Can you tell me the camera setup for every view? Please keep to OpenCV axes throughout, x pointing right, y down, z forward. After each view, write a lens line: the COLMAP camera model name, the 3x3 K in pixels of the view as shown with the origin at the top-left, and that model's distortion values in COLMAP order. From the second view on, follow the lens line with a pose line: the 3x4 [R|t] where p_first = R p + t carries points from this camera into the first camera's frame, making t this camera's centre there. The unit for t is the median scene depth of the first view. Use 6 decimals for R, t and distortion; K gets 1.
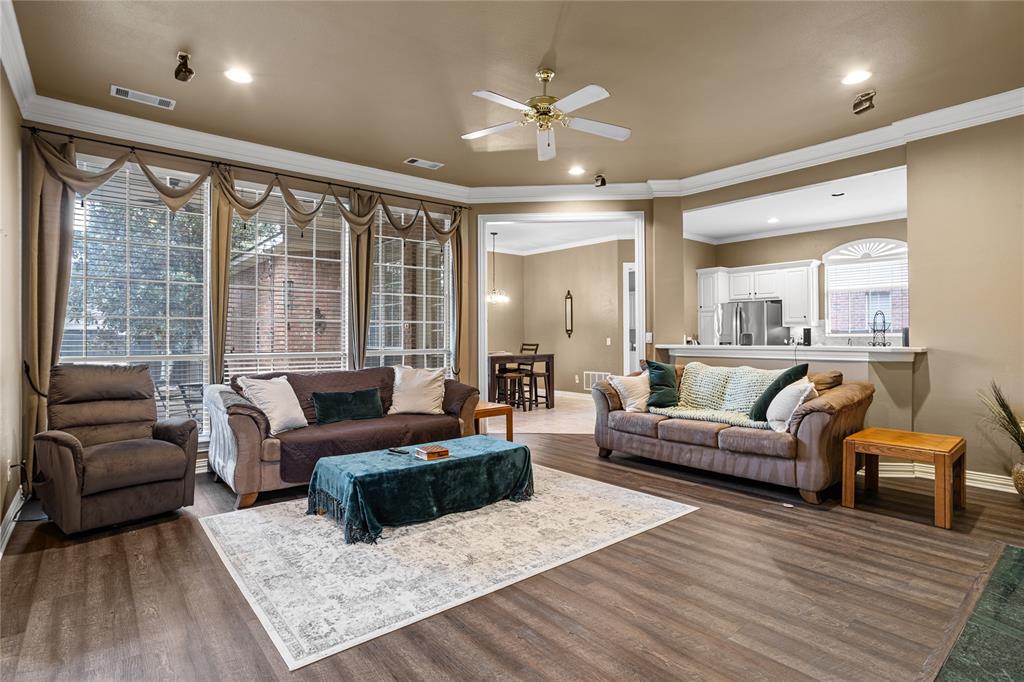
lens RADIAL K [[515.4, 0, 507.8], [0, 515.4, 334.8], [0, 0, 1]] dist [-0.026008, 0.002328]
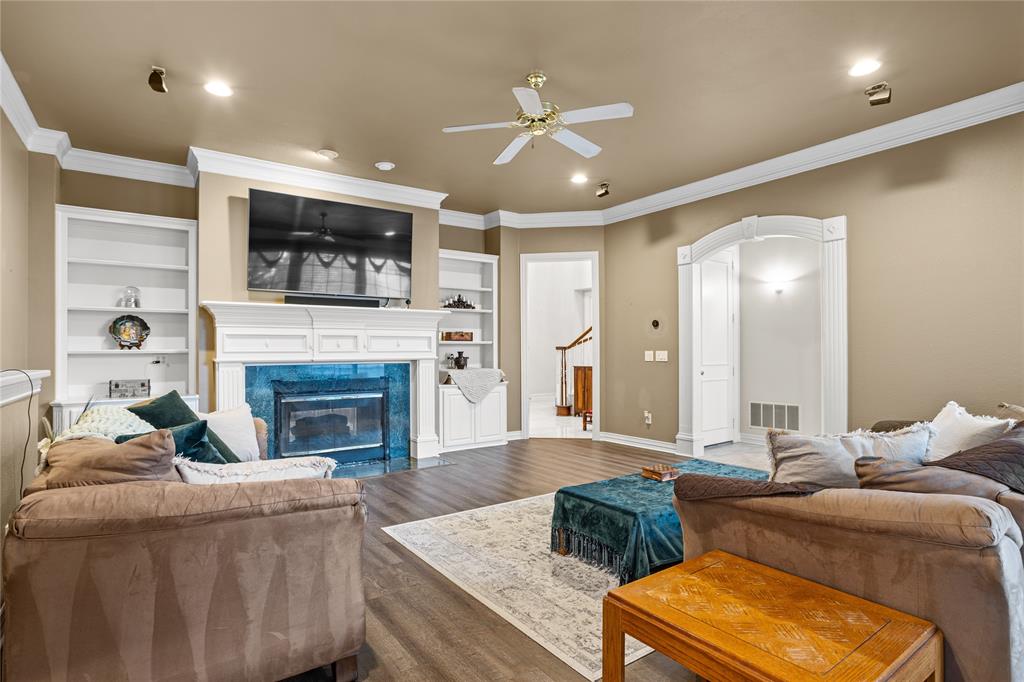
lens RADIAL K [[515.4, 0, 513.6], [0, 515.4, 346.2], [0, 0, 1]] dist [-0.026008, 0.002328]
pose [[-0.998001, 0.011984, 0.062047, 0.065810], [0.011044, 0.999819, -0.015459, 0.013483], [-0.062221, -0.014743, -0.997954, 2.130761]]
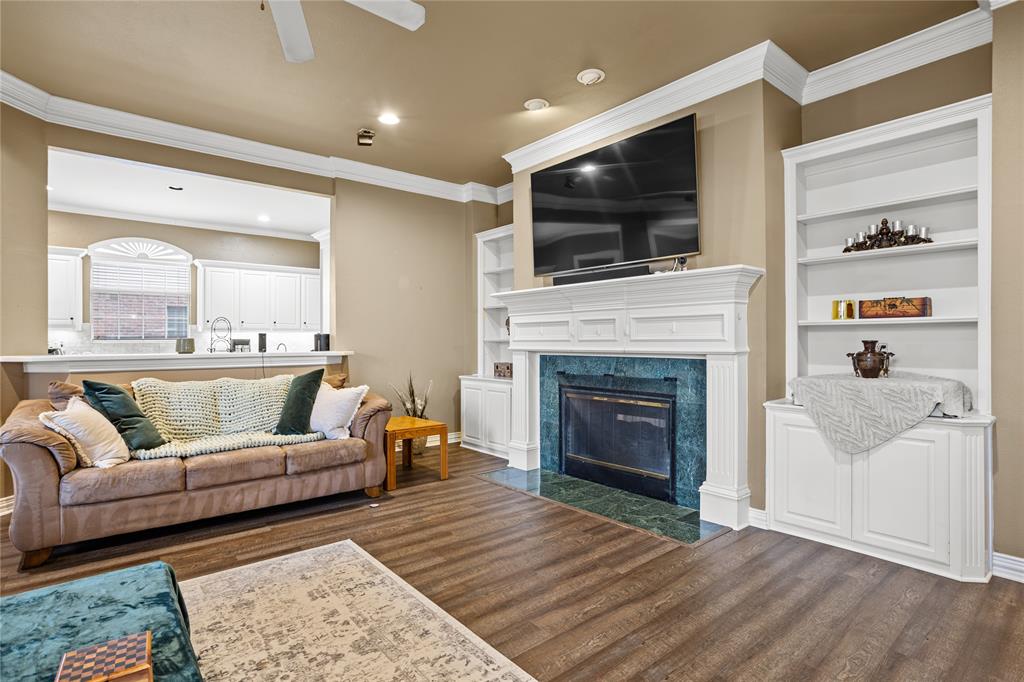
lens RADIAL K [[515.4, 0, 512.6], [0, 515.4, 343.8], [0, 0, 1]] dist [-0.026008, 0.002328]
pose [[-0.006167, 0.001394, 0.999980, -0.537633], [-0.001762, 0.999997, -0.001405, 0.009718], [-0.999979, -0.001771, -0.006165, 0.796287]]
